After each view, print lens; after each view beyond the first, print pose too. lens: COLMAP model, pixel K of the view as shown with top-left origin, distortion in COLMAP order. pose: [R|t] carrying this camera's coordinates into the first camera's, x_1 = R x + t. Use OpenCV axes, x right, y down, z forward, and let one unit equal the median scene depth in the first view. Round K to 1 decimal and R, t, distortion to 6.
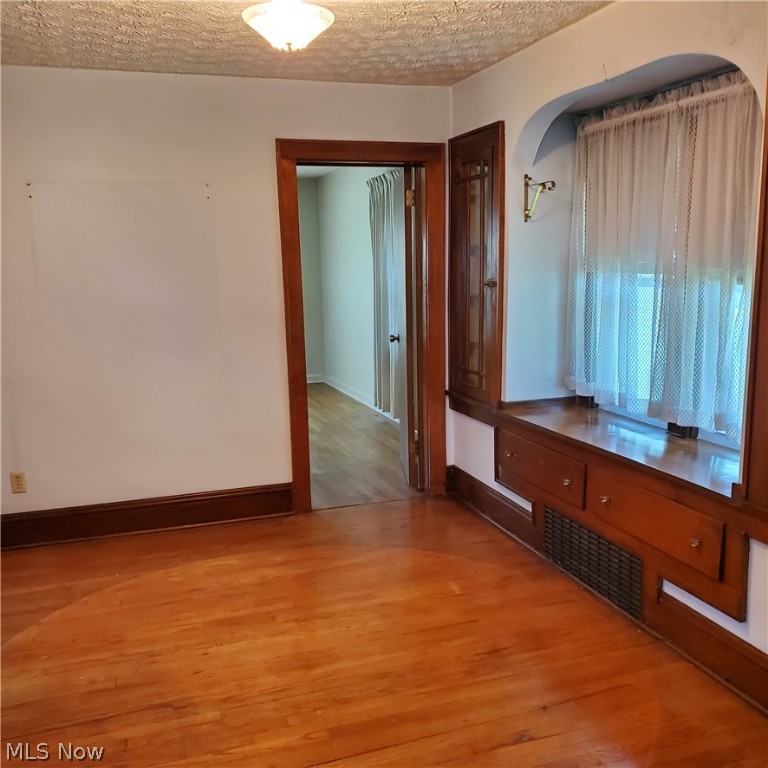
lens RADIAL K [[778.5, 0, 384.0], [0, 778.5, 384.0], [0, 0, 1]] dist [-0.016342, -0.031289]
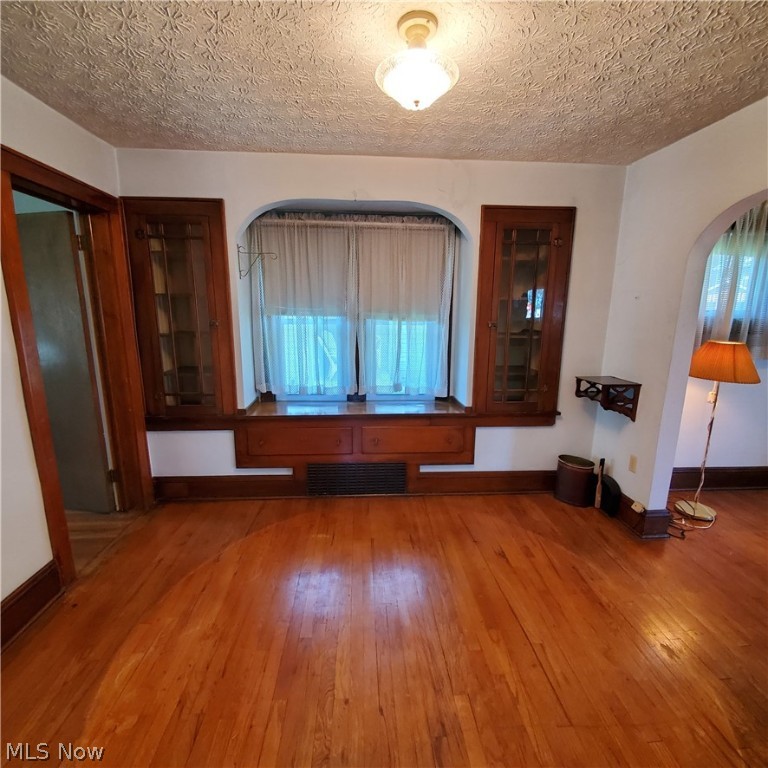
lens RADIAL K [[396.4, 0, 383.0], [0, 396.4, 394.2], [0, 0, 1]] dist [0.021445, -0.024840]
pose [[0.270603, -0.178679, 0.945964, -0.548424], [0.145274, 0.978951, 0.143353, -0.086726], [-0.951667, 0.098632, 0.290864, 0.676633]]
